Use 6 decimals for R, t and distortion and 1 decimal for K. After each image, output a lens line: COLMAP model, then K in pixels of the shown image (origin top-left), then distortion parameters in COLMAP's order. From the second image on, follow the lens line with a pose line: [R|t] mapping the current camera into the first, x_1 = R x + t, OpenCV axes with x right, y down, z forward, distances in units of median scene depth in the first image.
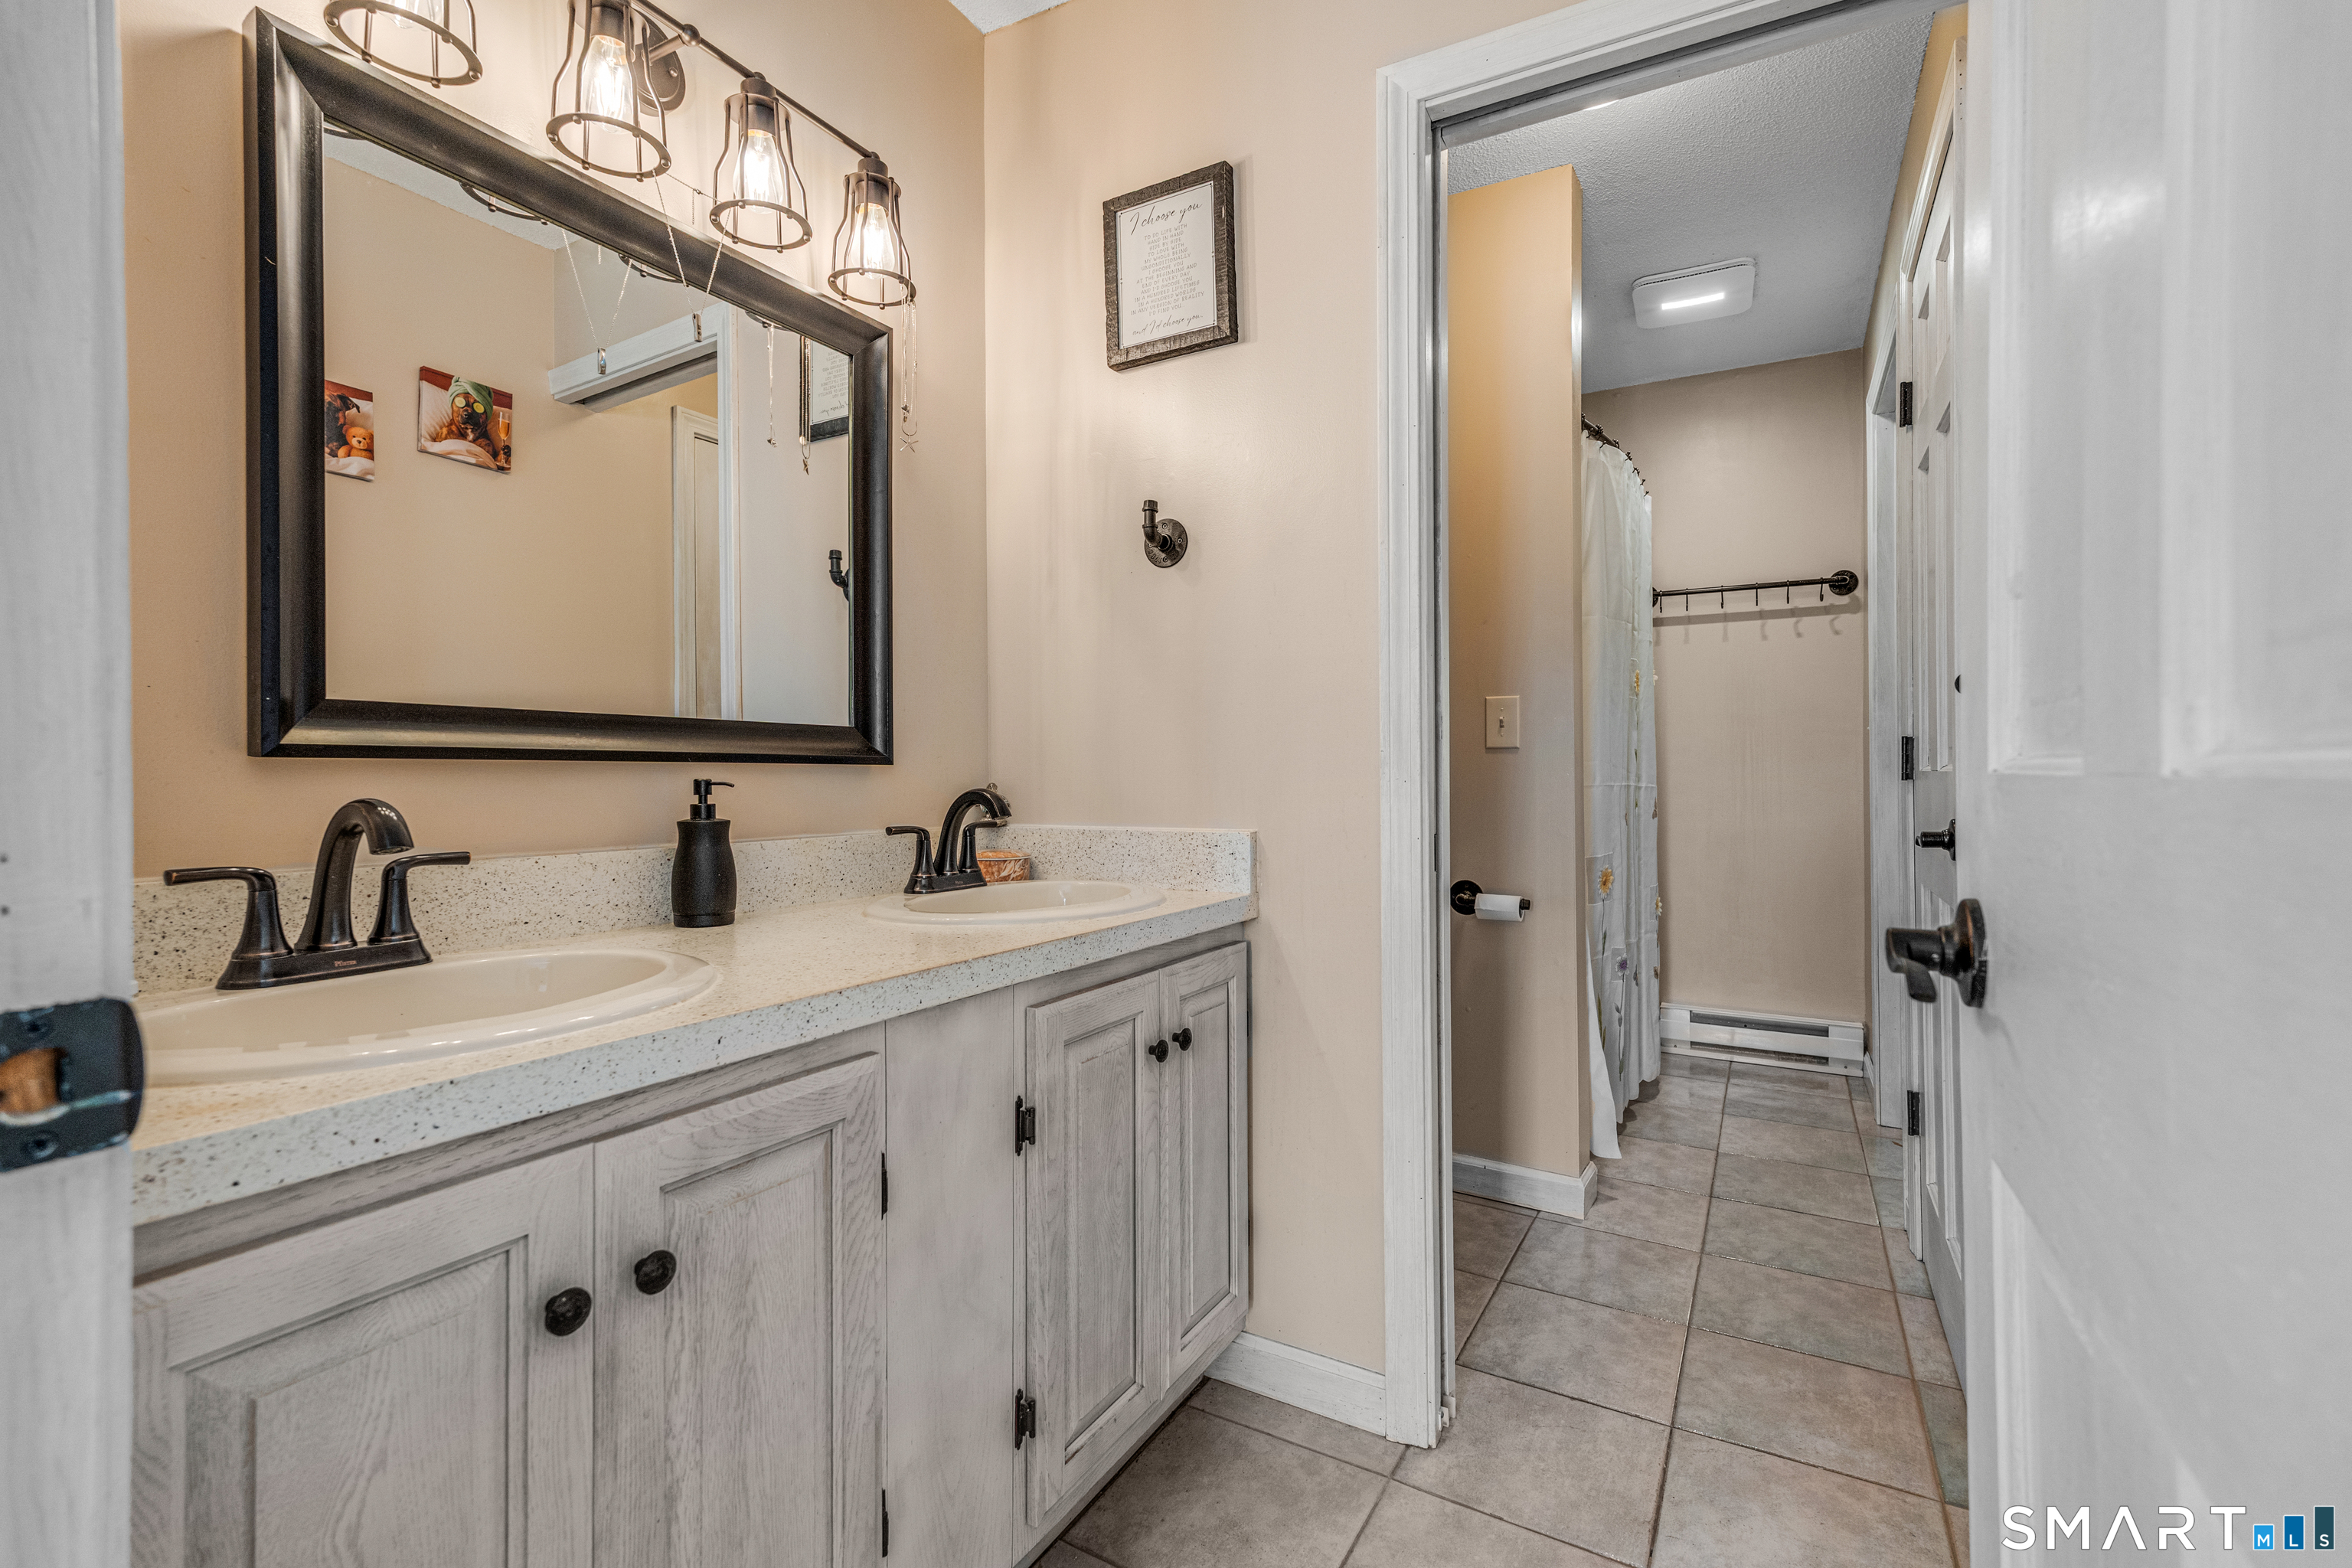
lens RADIAL K [[1023.2, 0, 1176.0], [0, 1023.2, 784.0], [0, 0, 1]] dist [-0.003792, -0.000248]
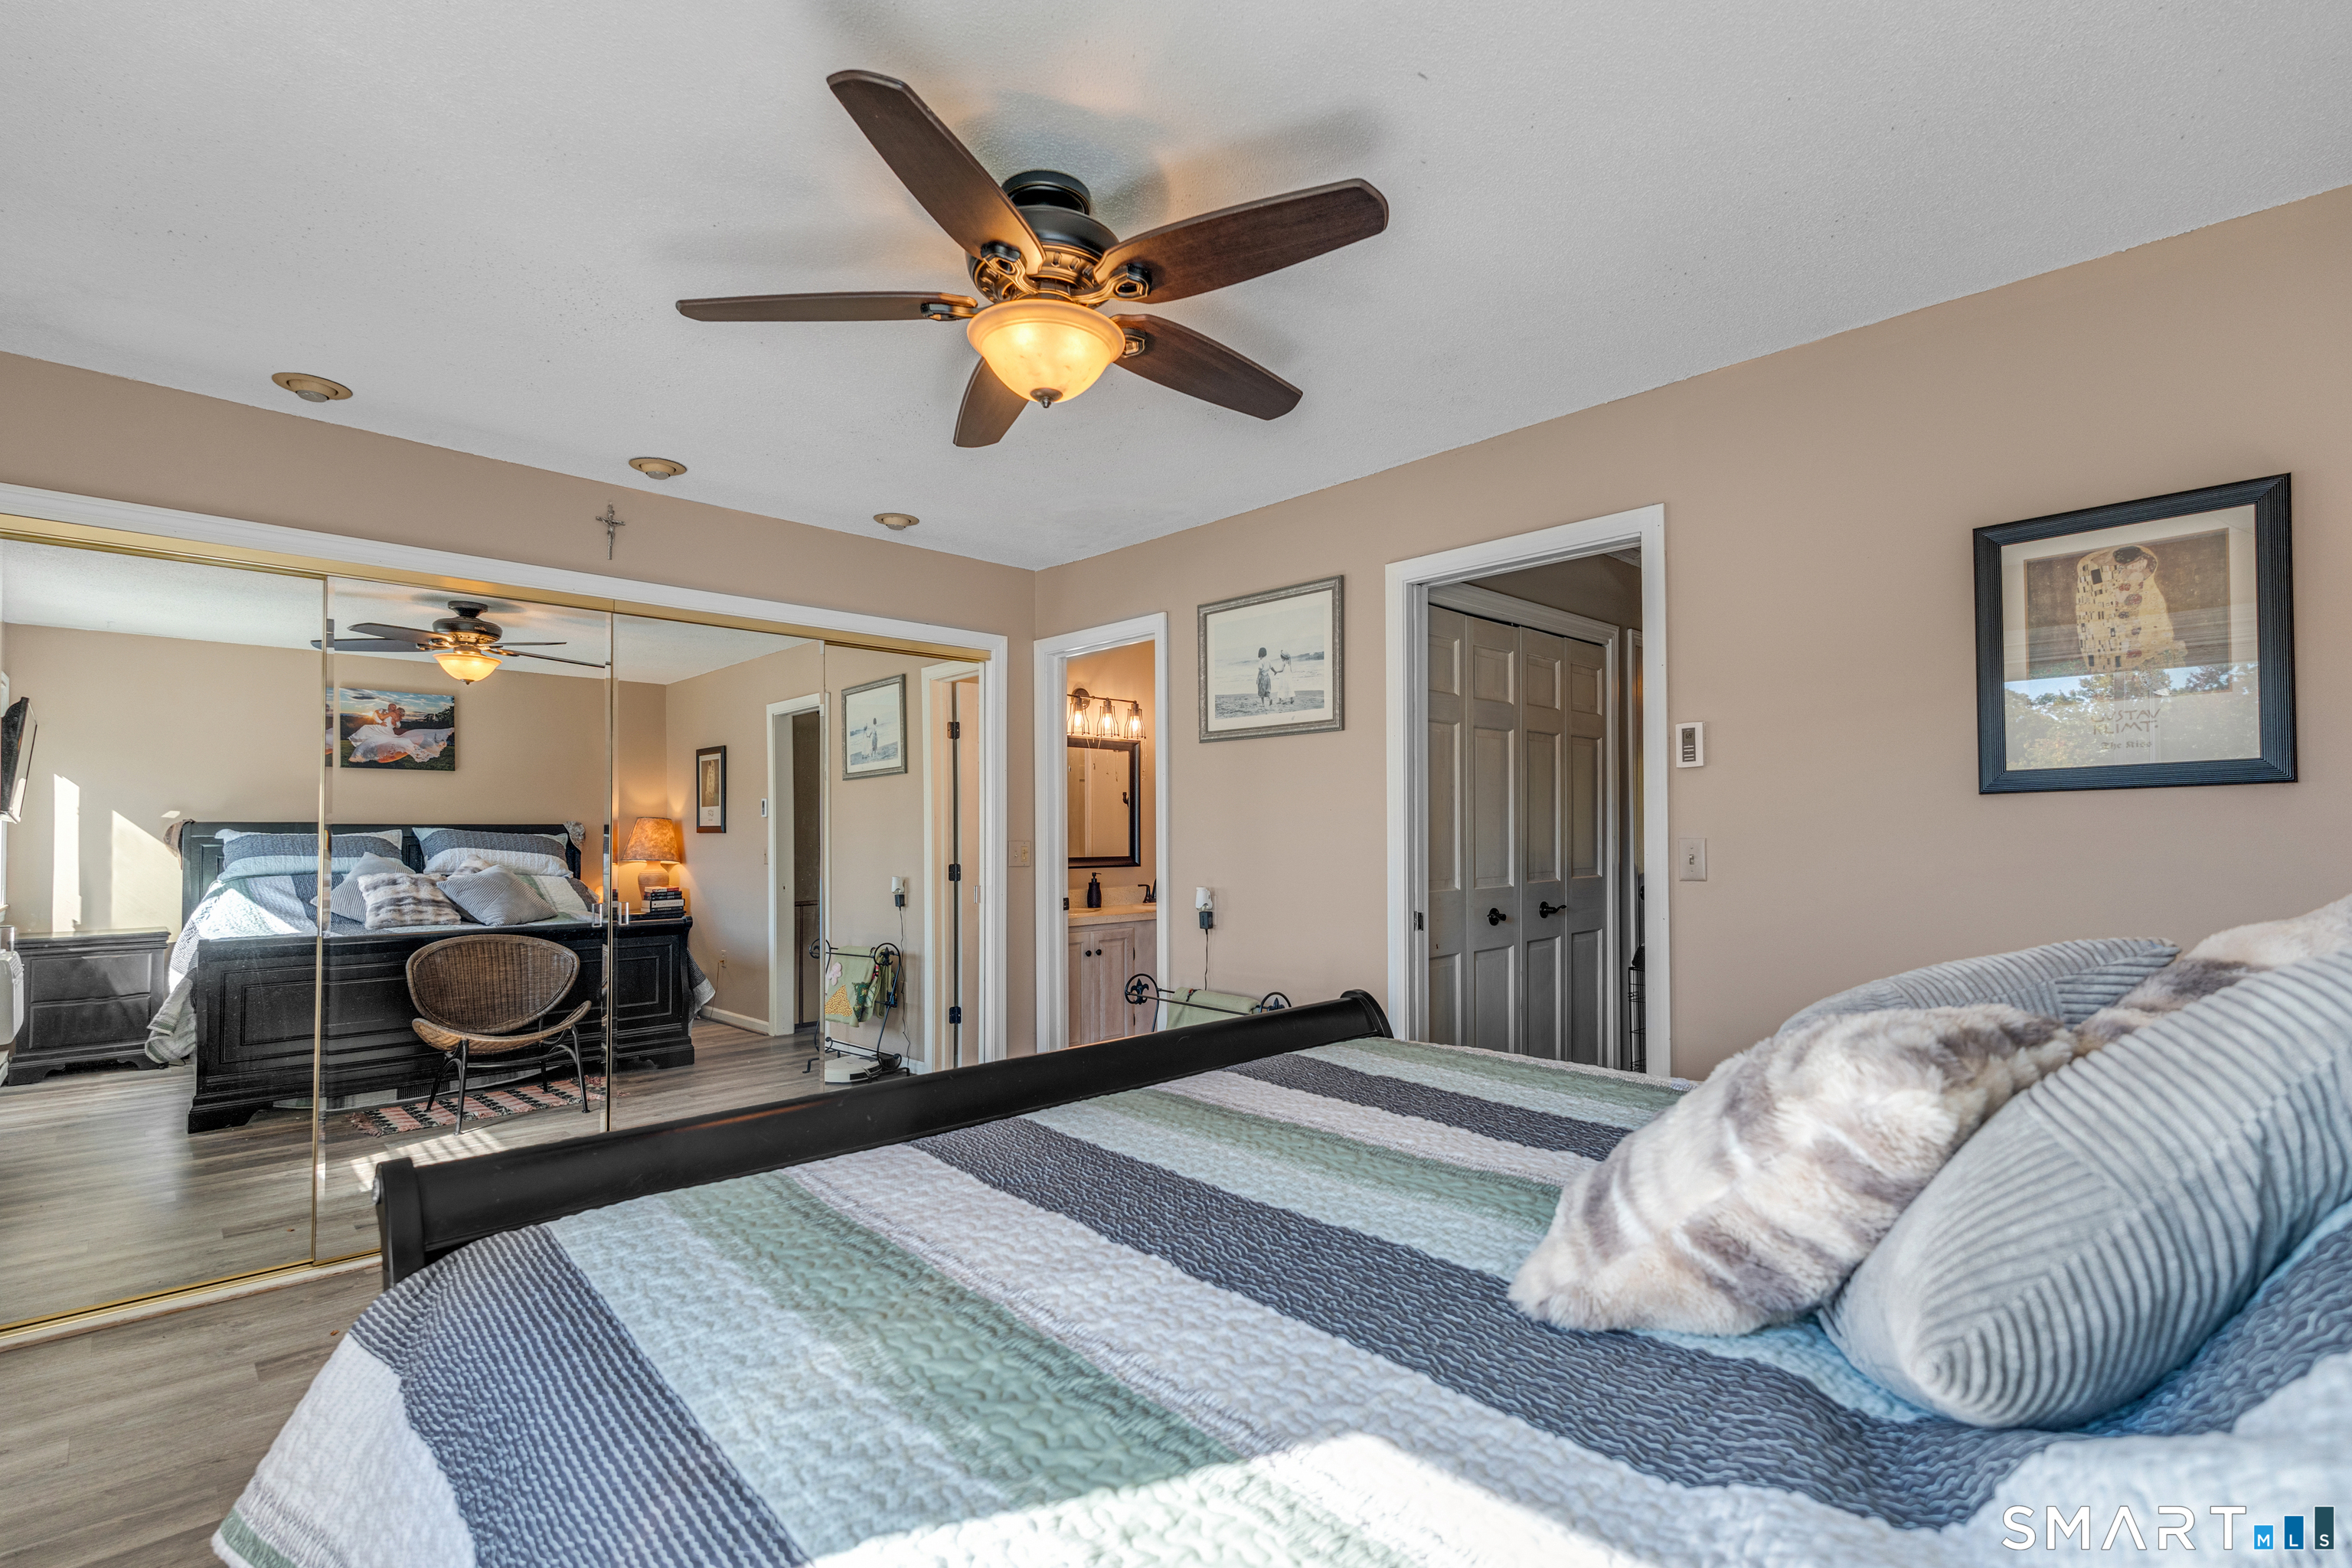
lens RADIAL K [[1048.1, 0, 1175.2], [0, 1048.1, 831.6], [0, 0, 1]] dist [-0.000657, -0.000163]
pose [[0.964353, -0.000792, -0.264619, 0.903723], [-0.002193, 0.999937, -0.010985, -0.114541], [0.264611, 0.011174, 0.964291, -2.789192]]
